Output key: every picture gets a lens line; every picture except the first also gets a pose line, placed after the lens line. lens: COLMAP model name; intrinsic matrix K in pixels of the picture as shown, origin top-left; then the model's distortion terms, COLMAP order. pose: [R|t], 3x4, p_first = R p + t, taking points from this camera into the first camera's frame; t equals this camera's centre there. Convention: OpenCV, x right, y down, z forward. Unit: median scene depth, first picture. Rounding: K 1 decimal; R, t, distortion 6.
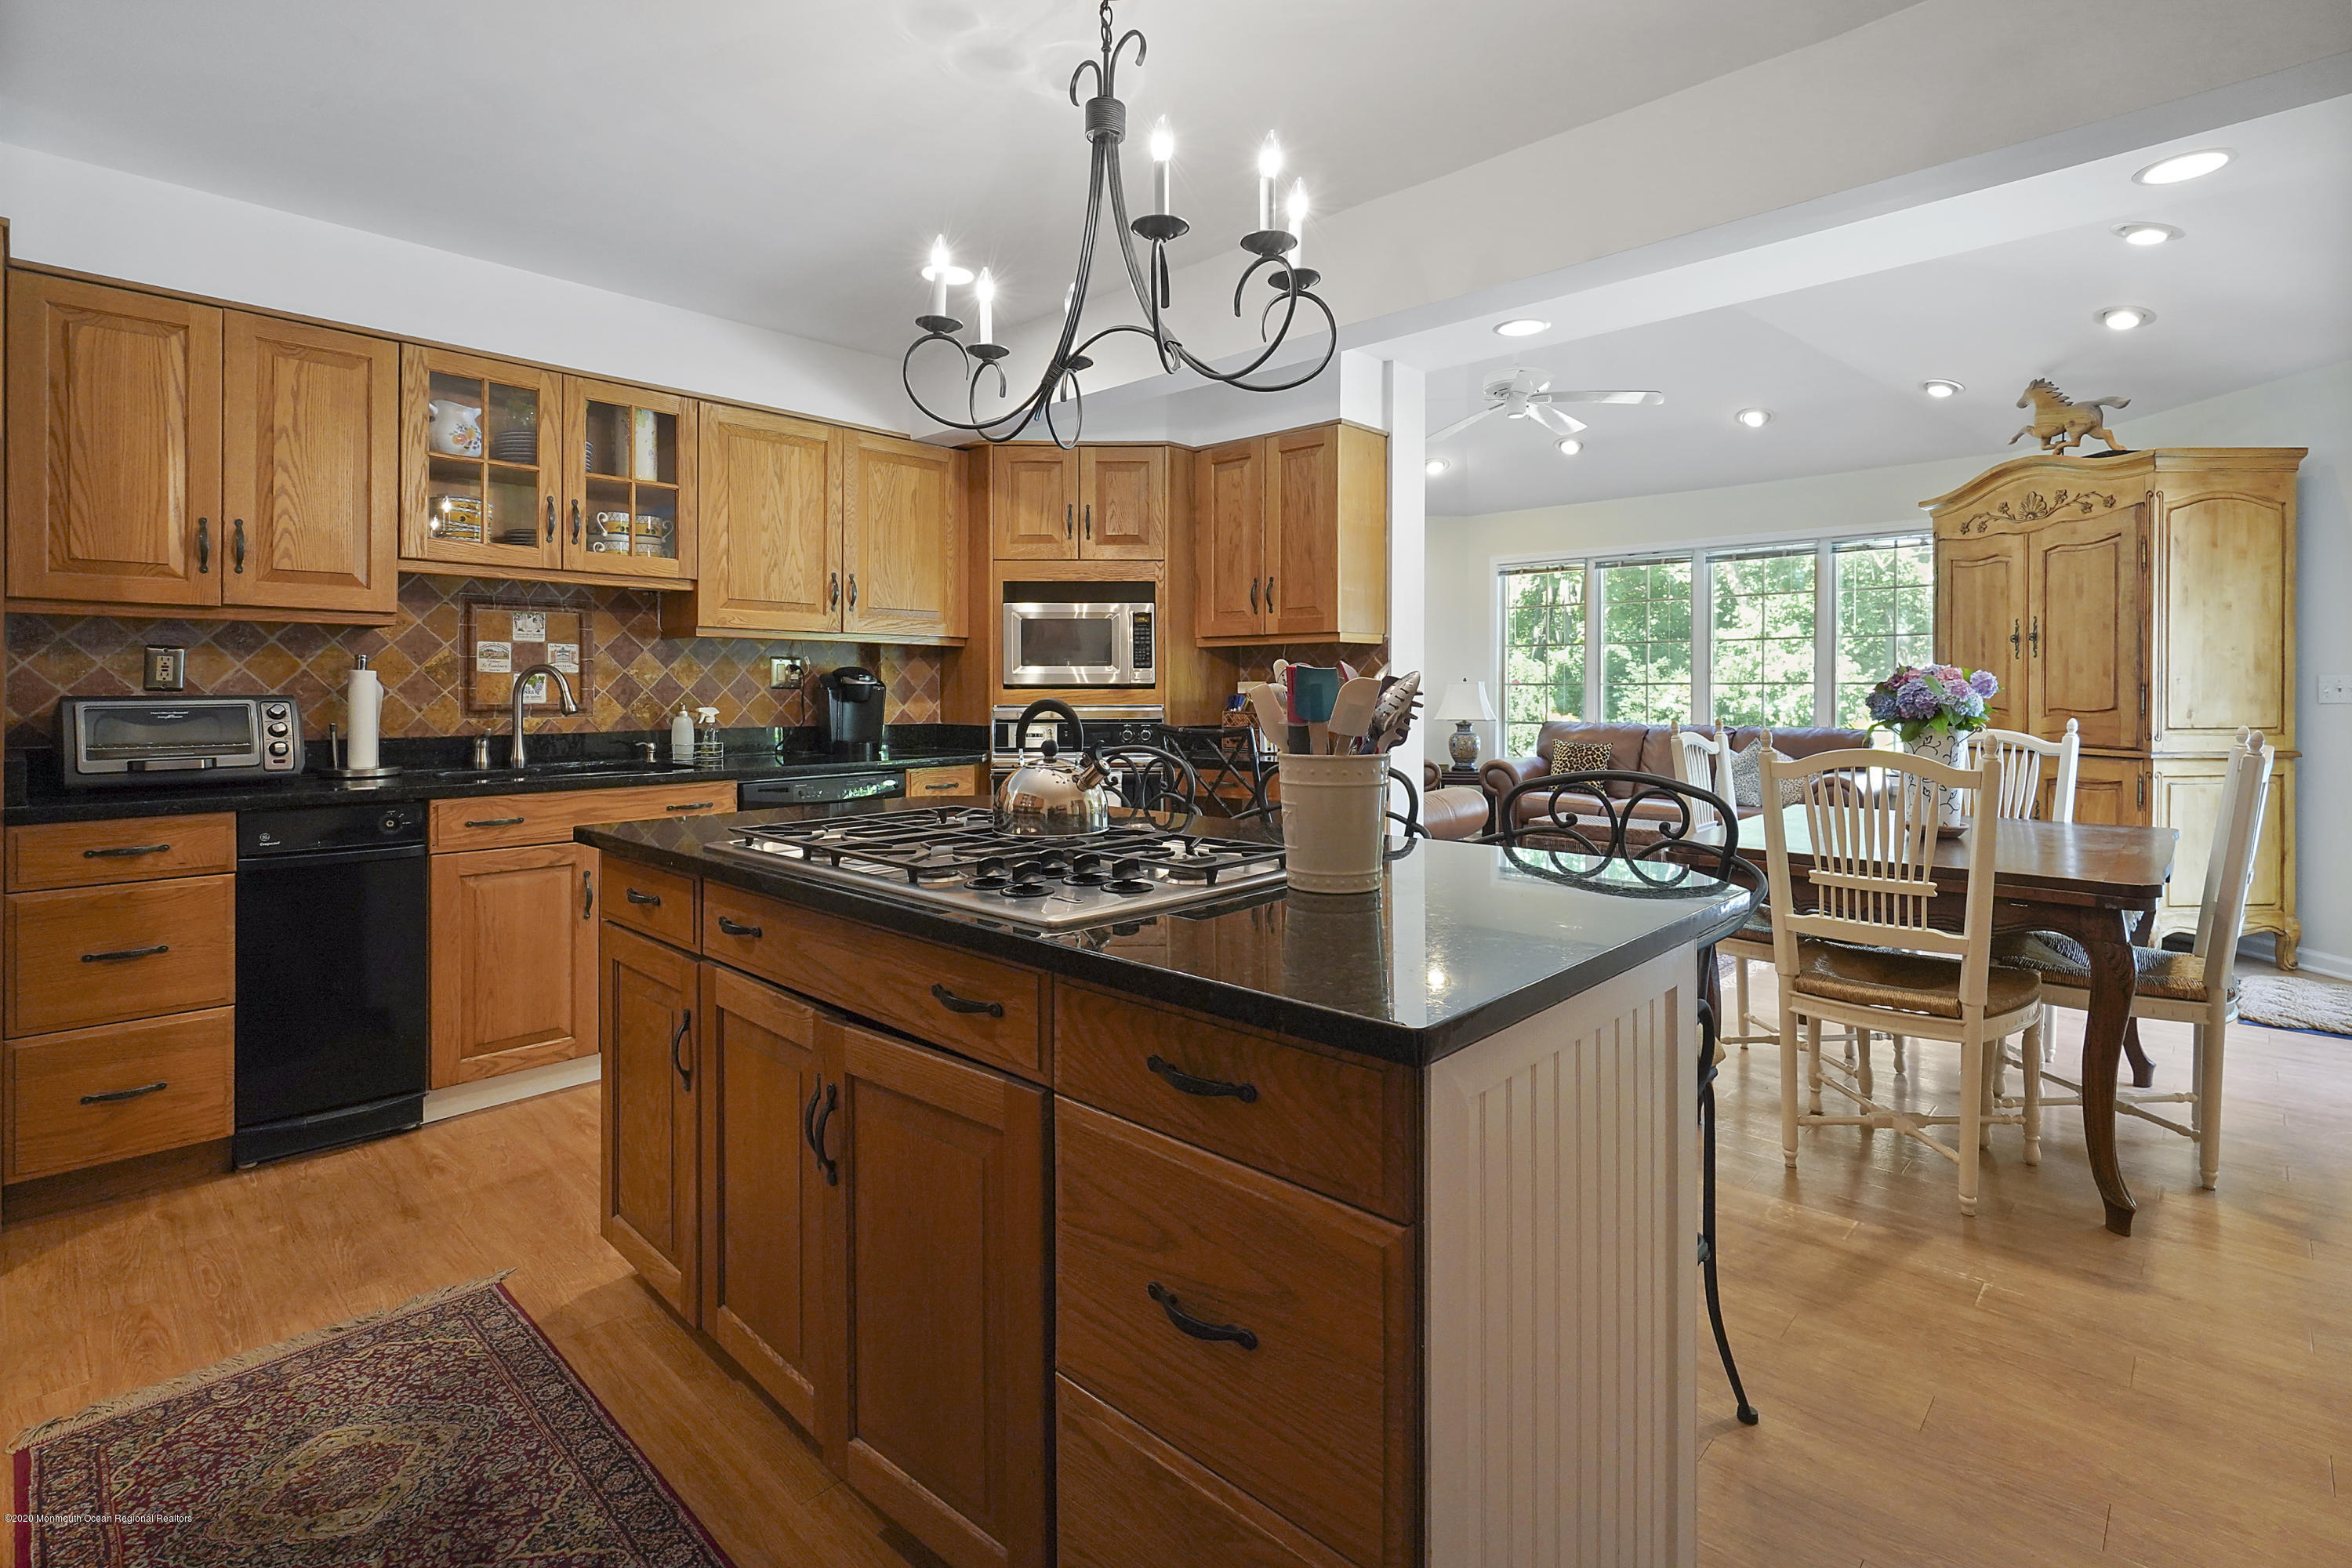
lens RADIAL K [[1123.1, 0, 1172.9], [0, 1123.1, 716.6], [0, 0, 1]] dist [-0.013234, 0.007367]
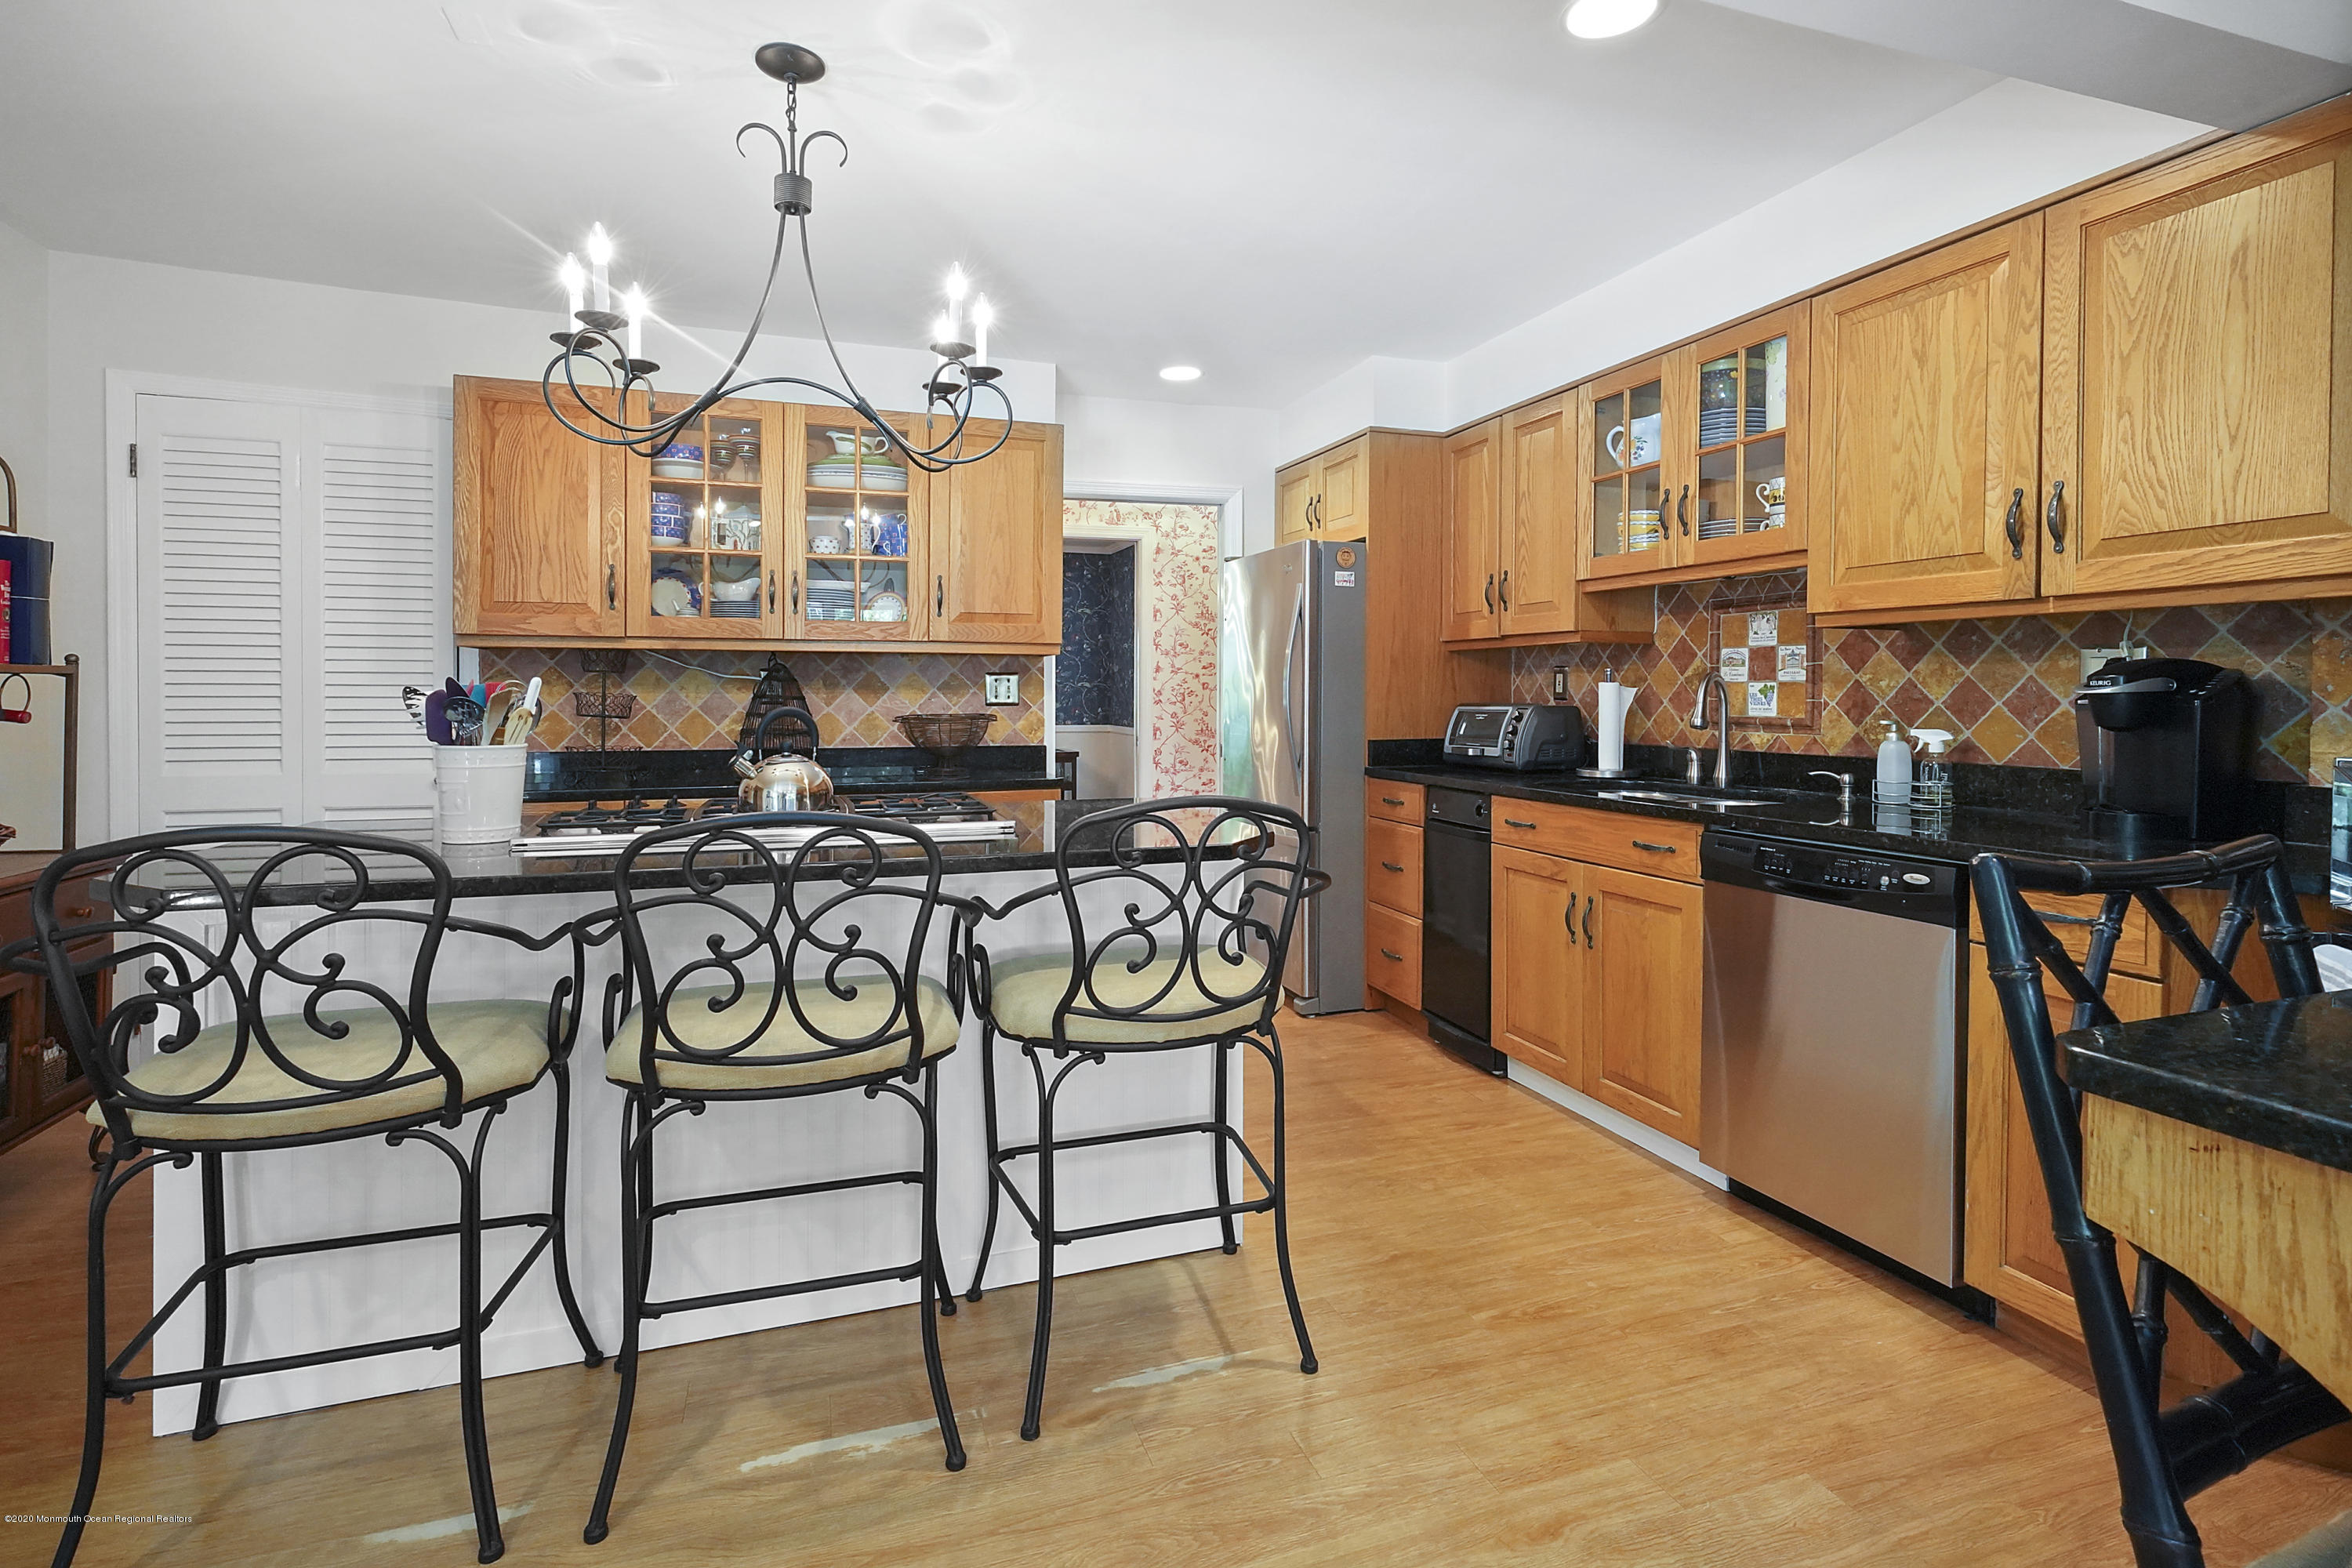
lens RADIAL K [[1123.1, 0, 1172.9], [0, 1123.1, 716.6], [0, 0, 1]] dist [-0.013234, 0.007367]
pose [[-0.467700, 0.018029, -0.883703, 0.377770], [-0.022413, 0.999229, 0.032248, -0.027163], [0.883603, 0.034889, -0.466935, 0.920083]]
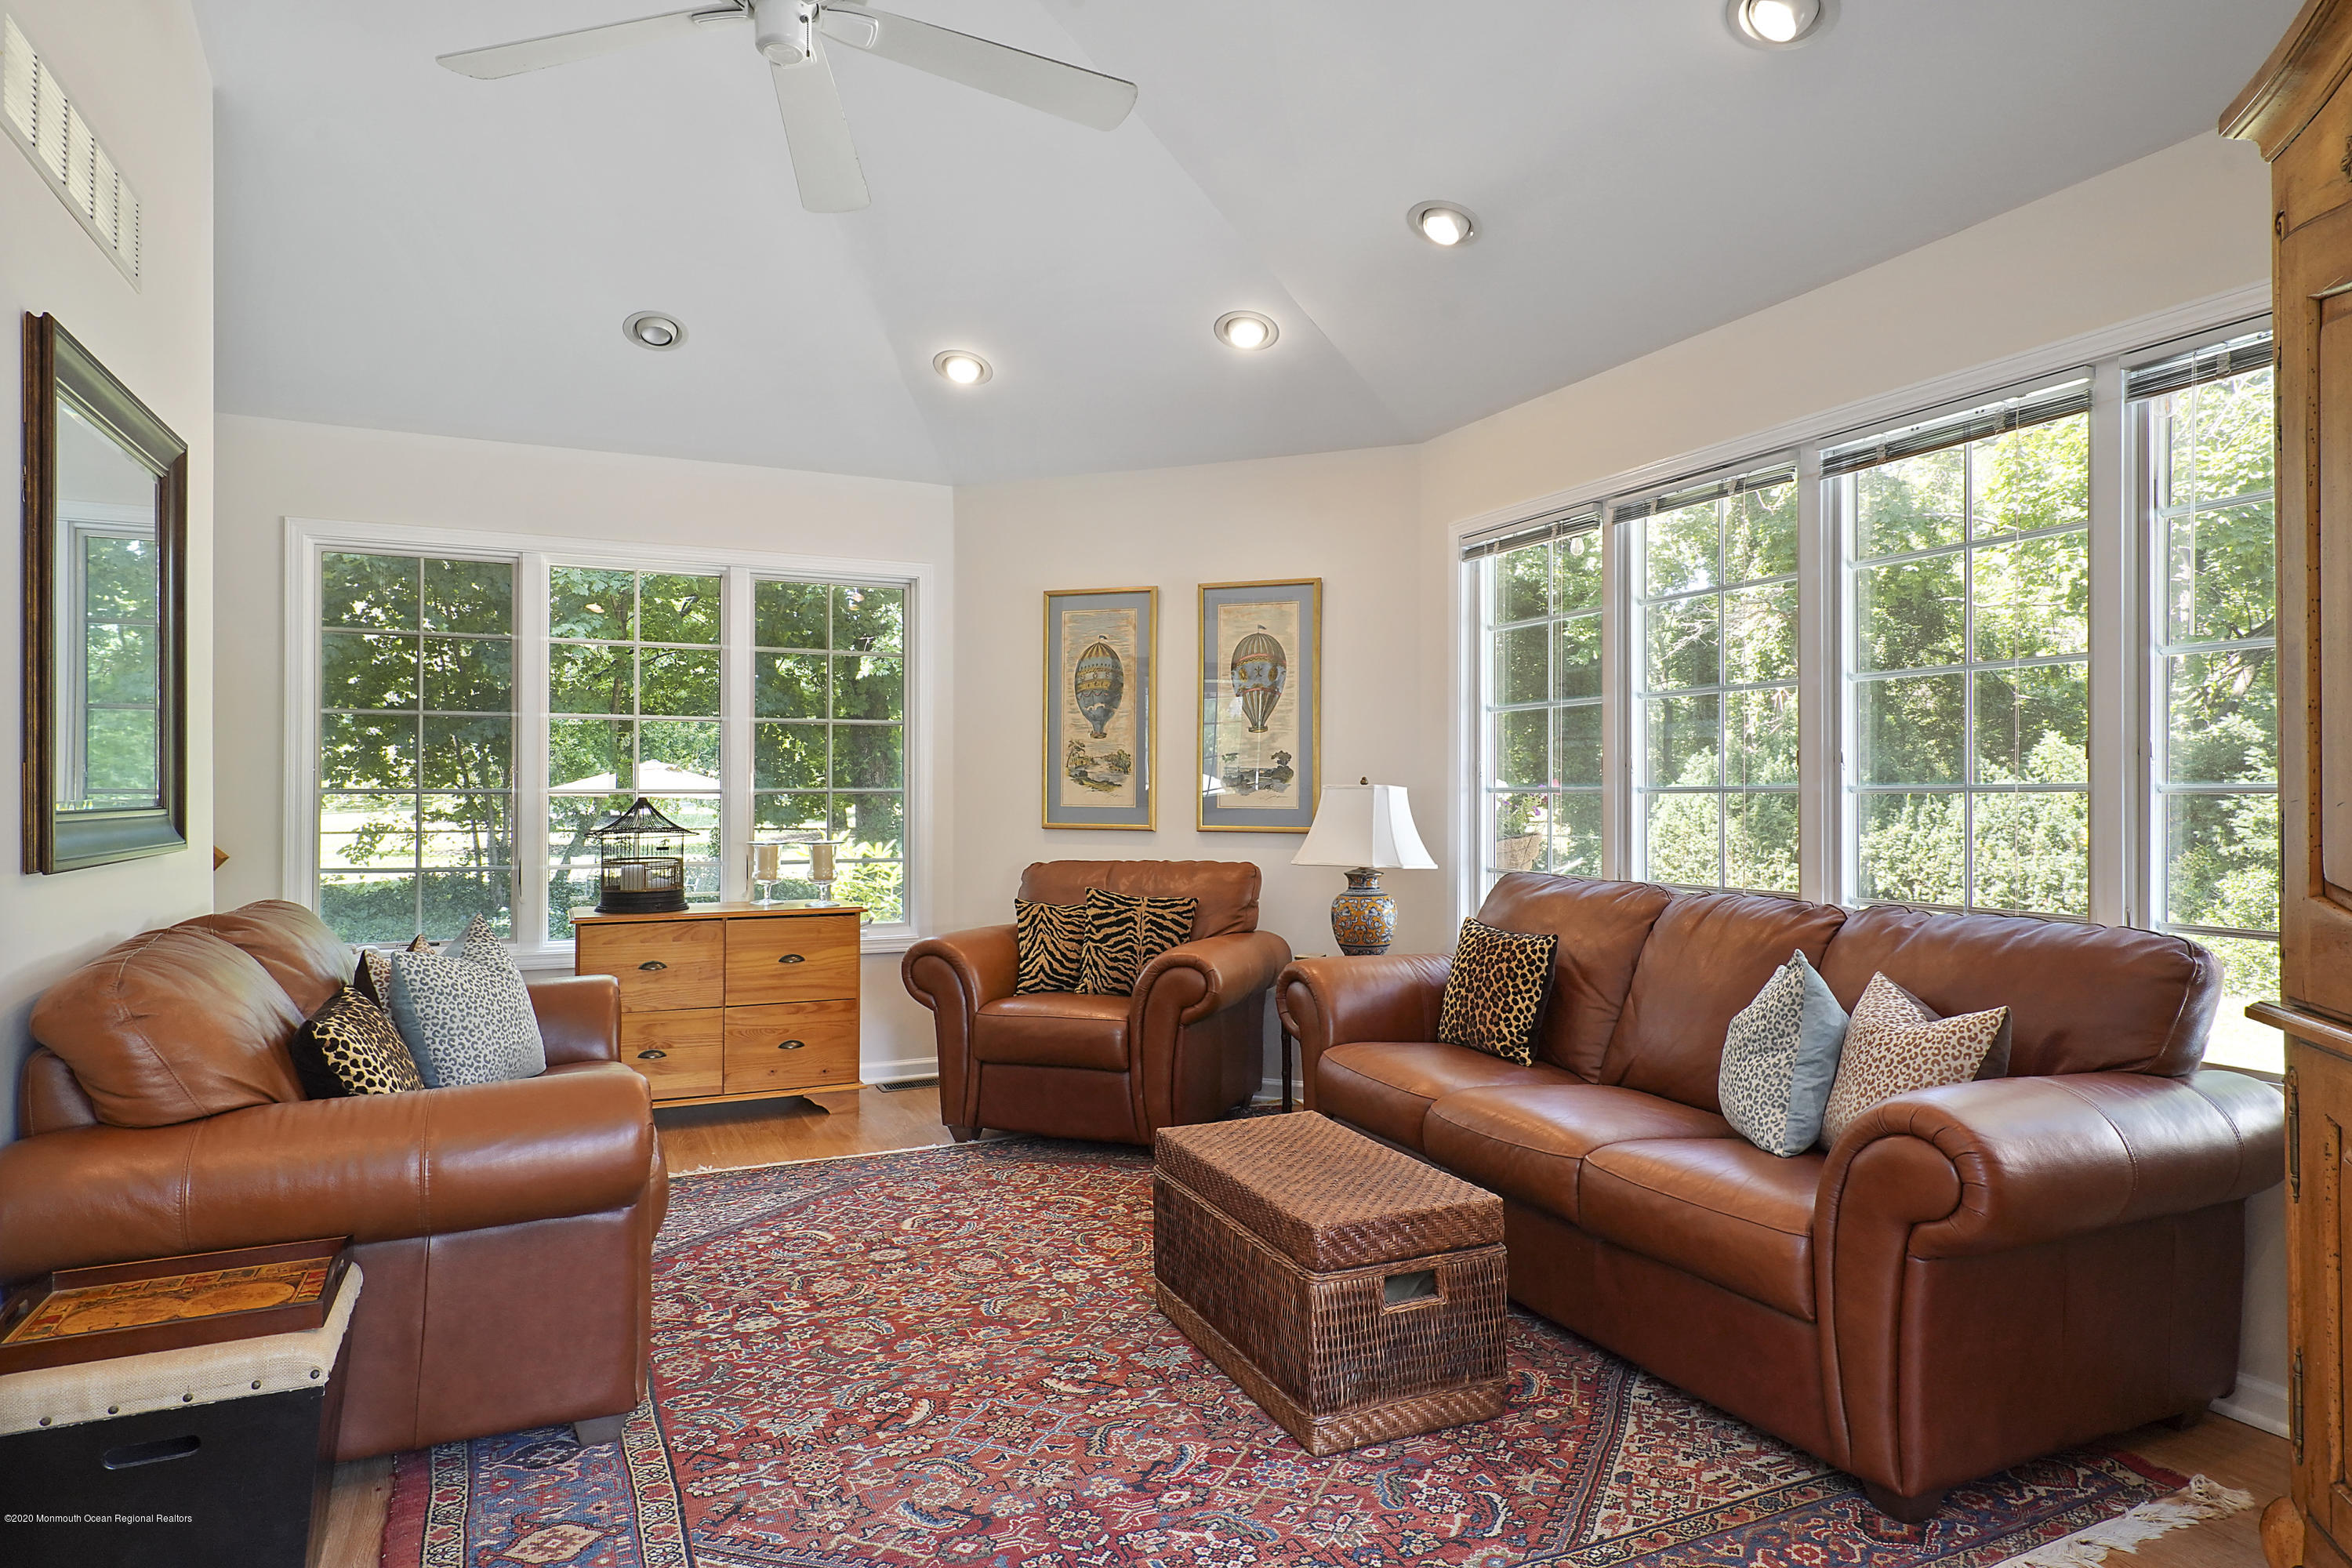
lens RADIAL K [[1350.3, 0, 1176.0], [0, 1350.3, 784.0], [0, 0, 1]] dist [-0.000502, 0.000096]
pose [[0.931457, -0.001412, -0.363849, 0.784568], [-0.010173, 0.999500, -0.029923, -0.026863], [0.363709, 0.031573, 0.930977, 0.875093]]
